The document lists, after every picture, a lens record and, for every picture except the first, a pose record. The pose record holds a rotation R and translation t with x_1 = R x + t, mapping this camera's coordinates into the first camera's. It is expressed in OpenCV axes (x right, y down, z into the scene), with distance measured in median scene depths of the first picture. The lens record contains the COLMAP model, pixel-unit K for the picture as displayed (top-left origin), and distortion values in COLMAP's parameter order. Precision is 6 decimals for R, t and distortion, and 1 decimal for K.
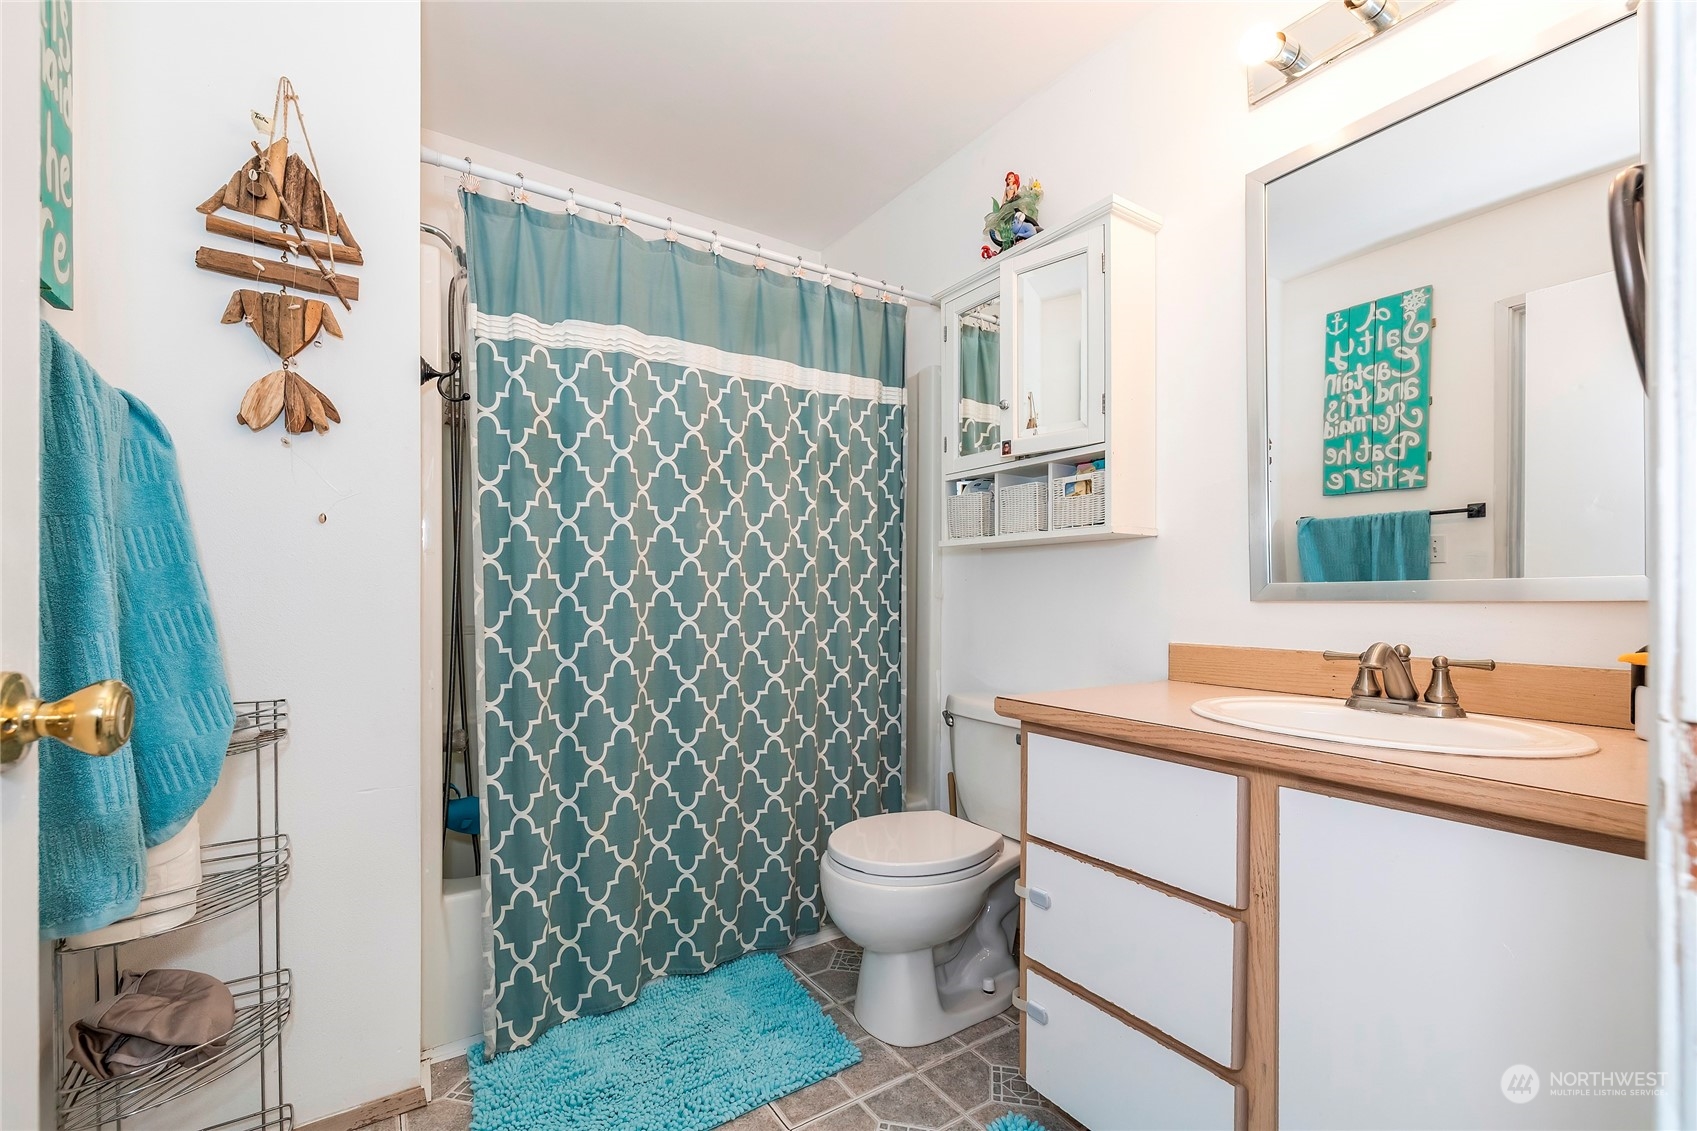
lens RADIAL K [[725.6, 0, 842.3], [0, 725.6, 594.6], [0, 0, 1]] dist [-0.000455, 0.000042]
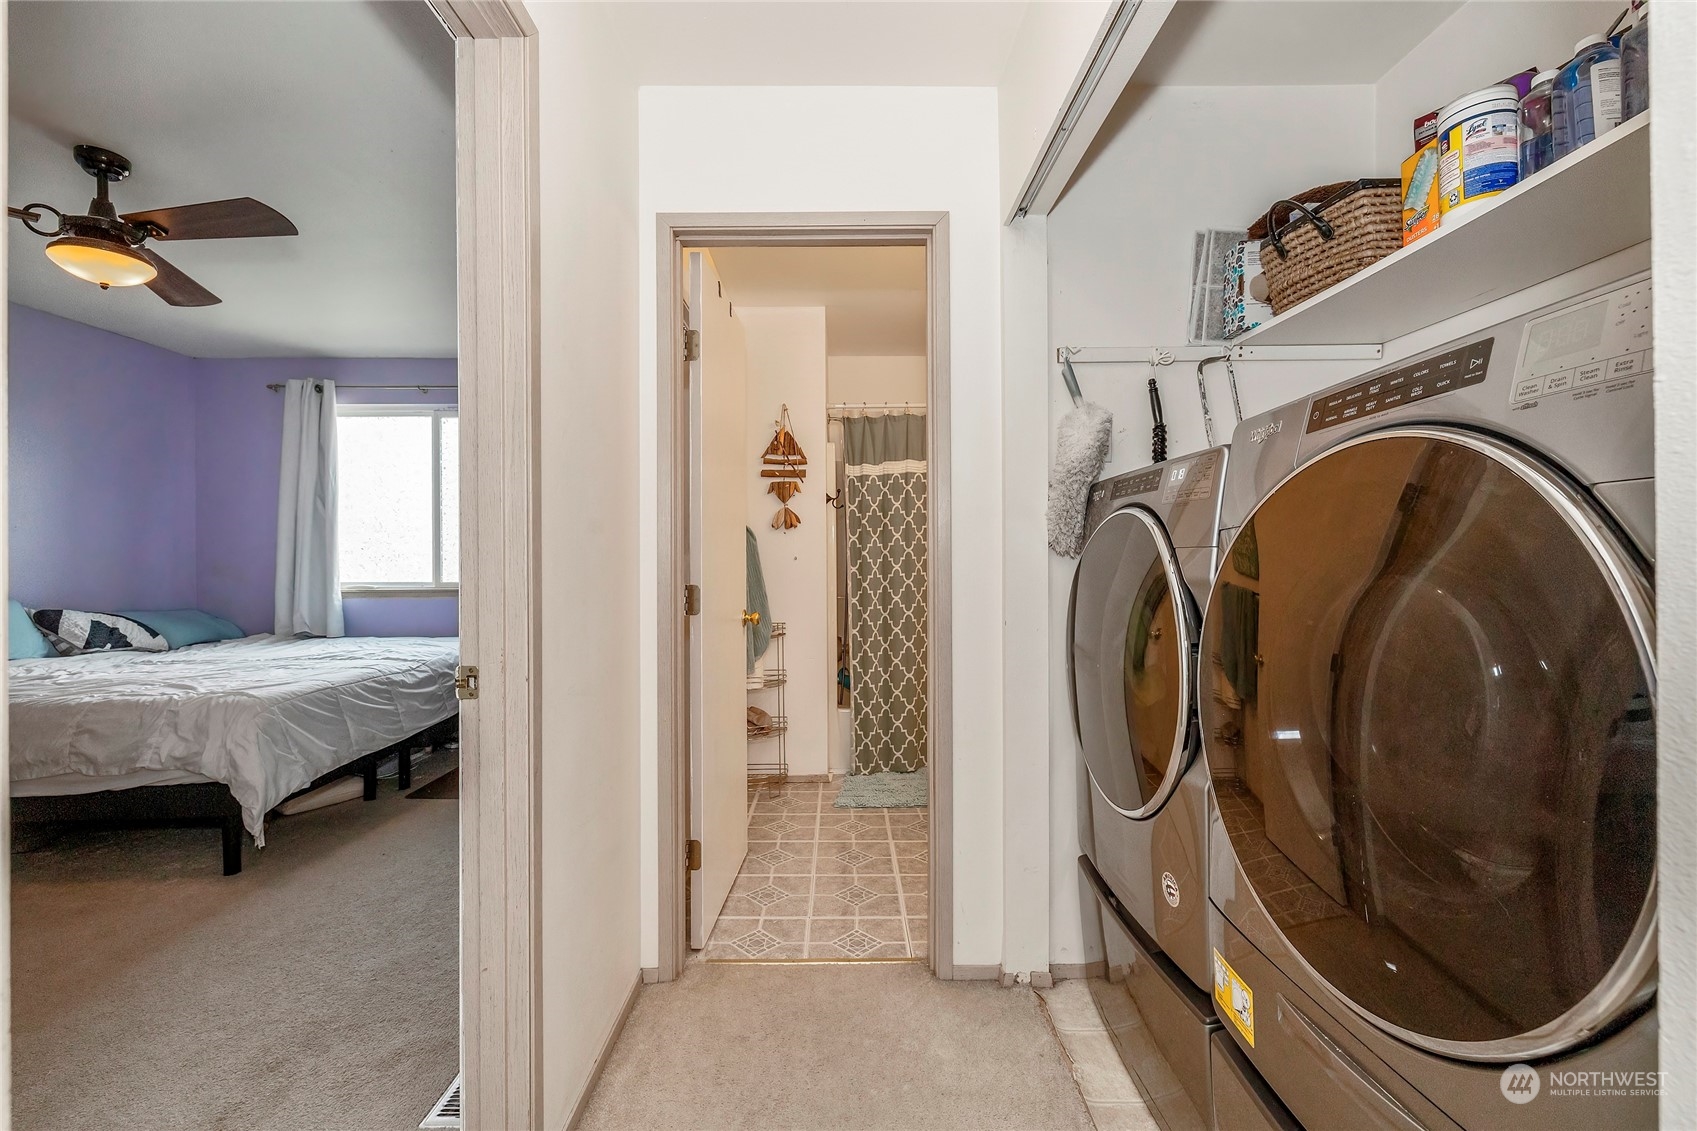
lens RADIAL K [[708.0, 0, 850.4], [0, 708.0, 560.6], [0, 0, 1]] dist [-0.002418, -0.000308]
pose [[0.844057, -0.001694, -0.536250, 0.704059], [0.004757, 0.999979, 0.004328, -0.082808], [0.536232, -0.006204, 0.844048, -0.905411]]
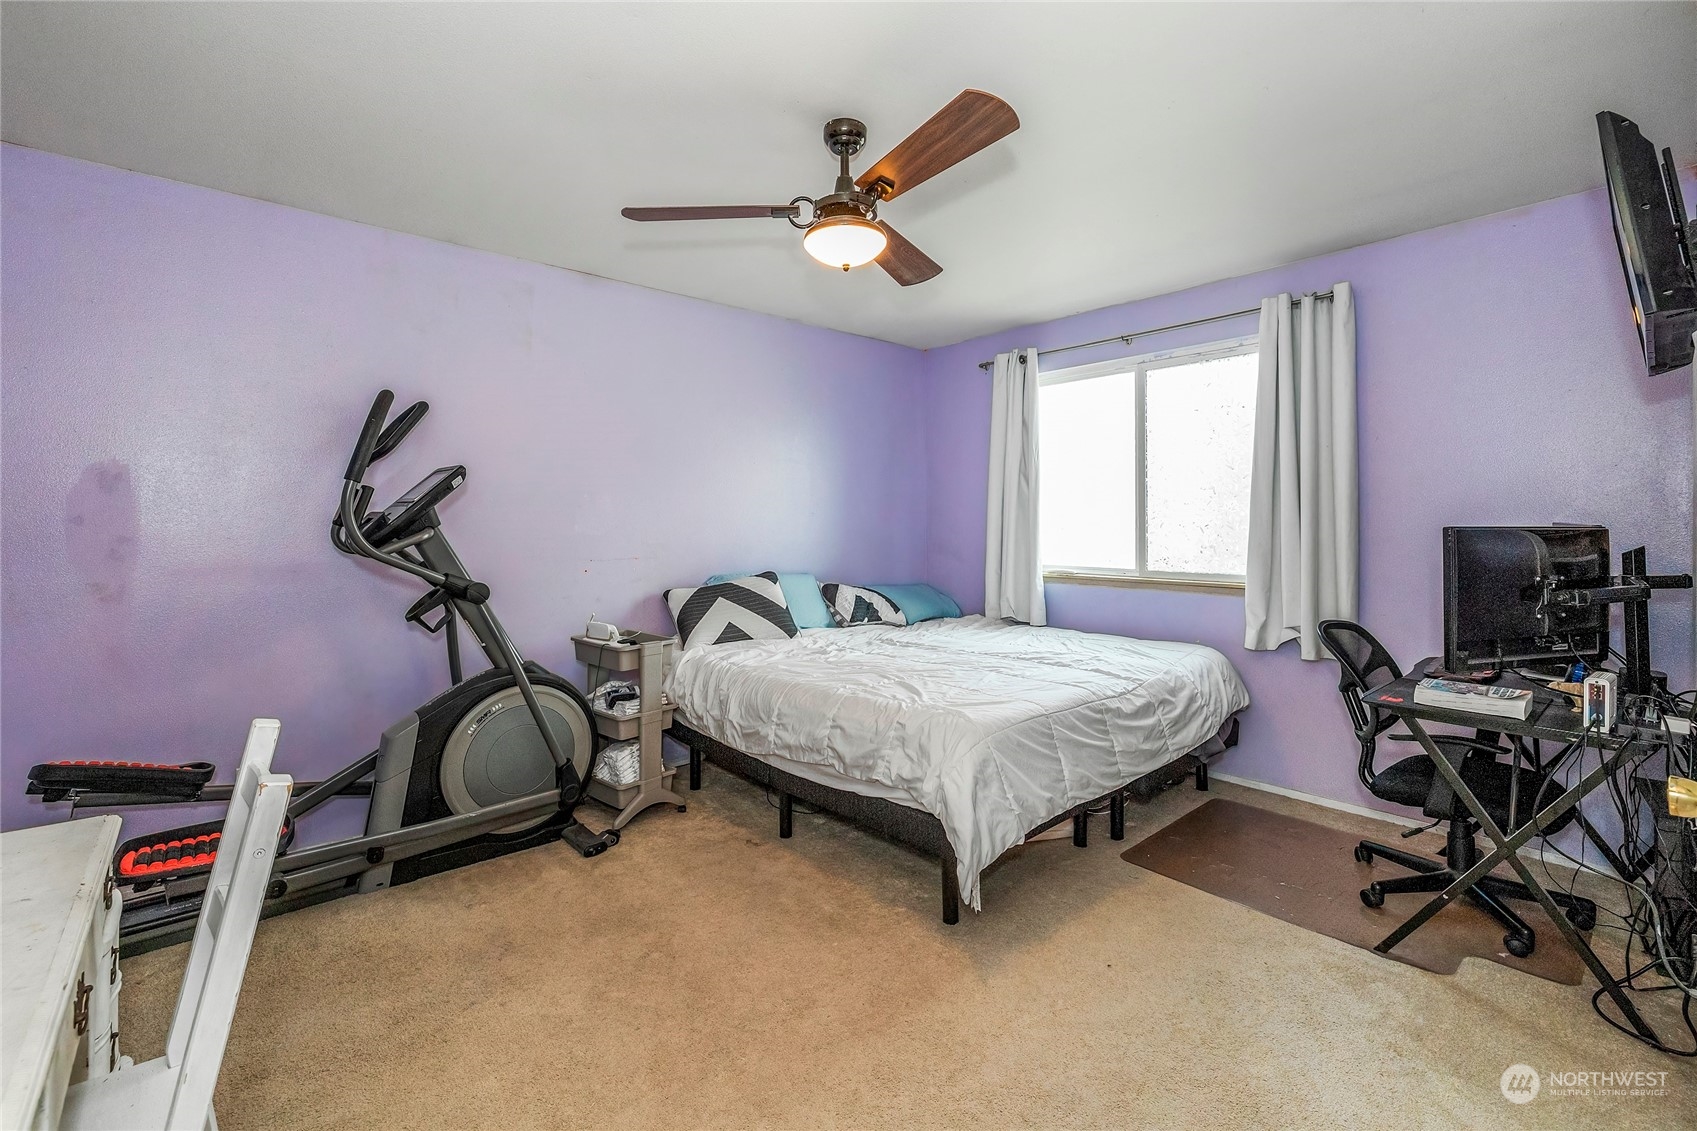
lens RADIAL K [[735.2, 0, 840.3], [0, 735.2, 508.0], [0, 0, 1]] dist [-0.001984, -0.000060]
pose [[0.132857, -0.019123, -0.990951, 0.115301], [0.002217, 0.999817, -0.018996, -0.148997], [0.991133, 0.000326, 0.132875, -0.727502]]
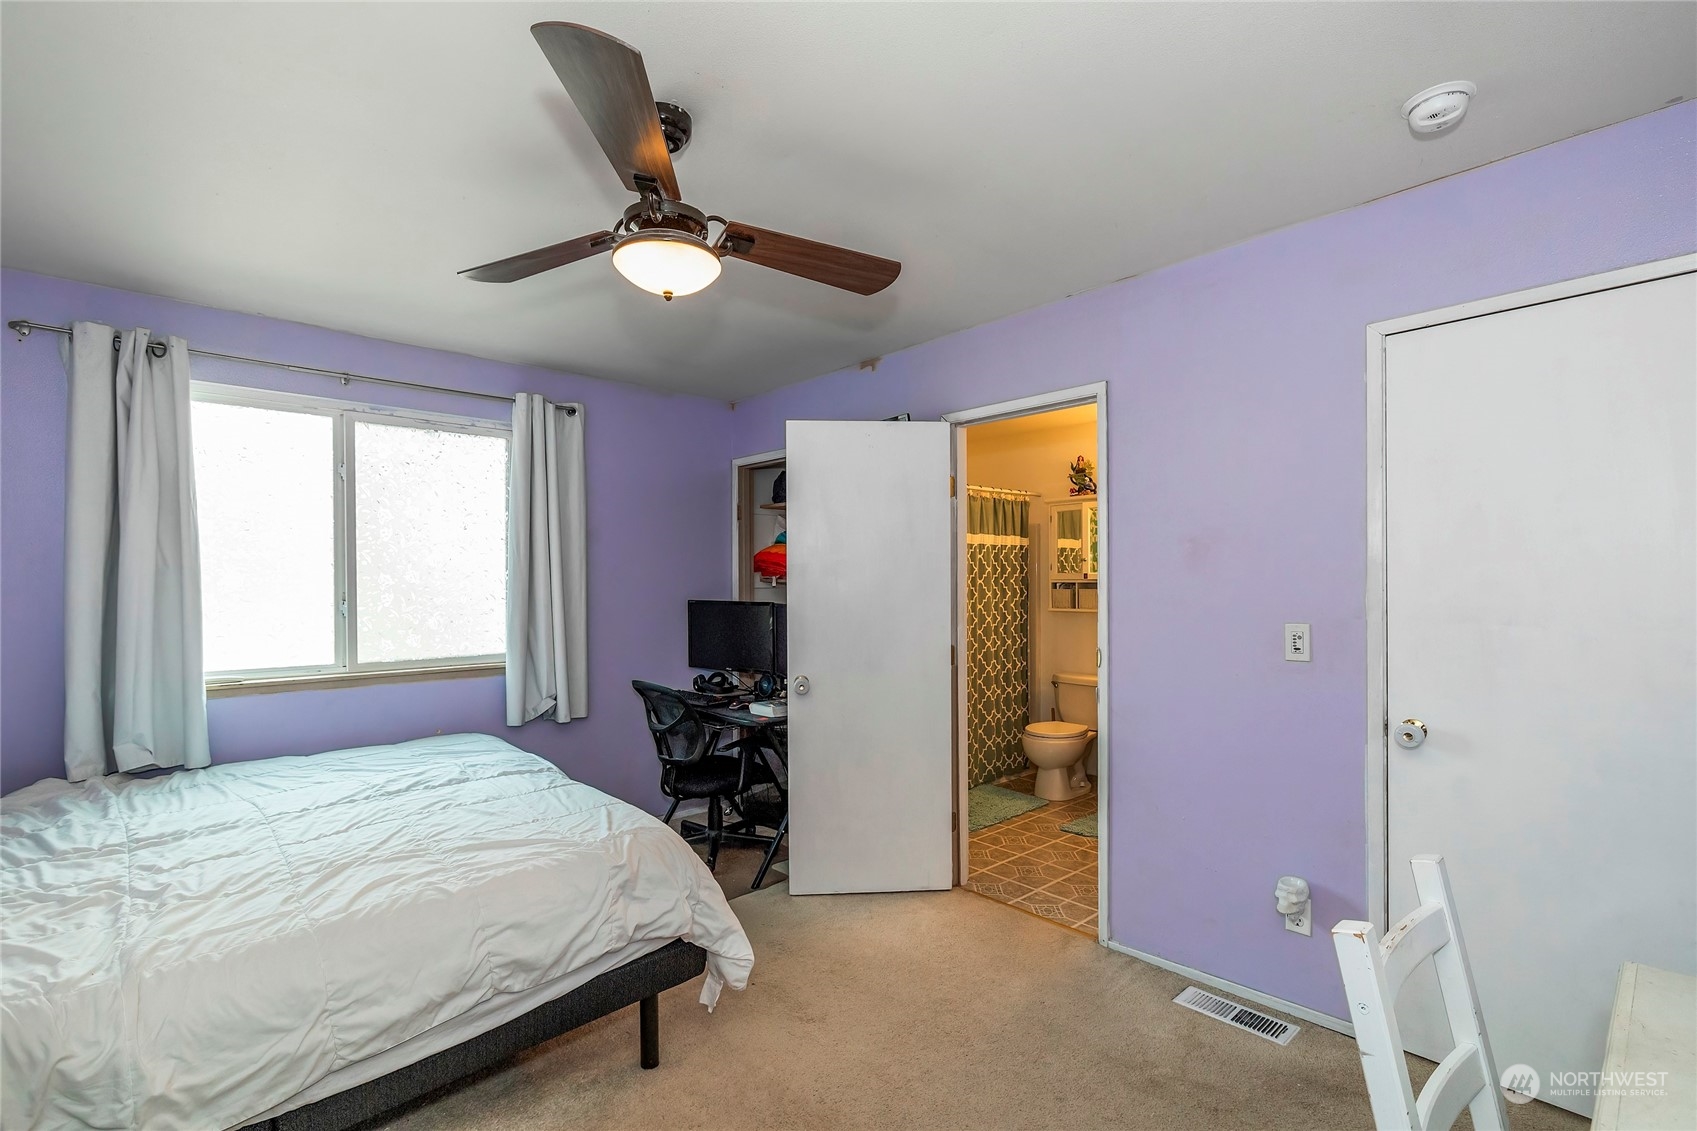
lens RADIAL K [[757.4, 0, 869.7], [0, 757.4, 589.2], [0, 0, 1]] dist [-0.000377, 0.000026]
pose [[0.986044, -0.007807, 0.166304, -1.032387], [0.006453, 0.999941, 0.008682, -0.197519], [-0.166362, -0.007487, 0.986036, -1.605707]]
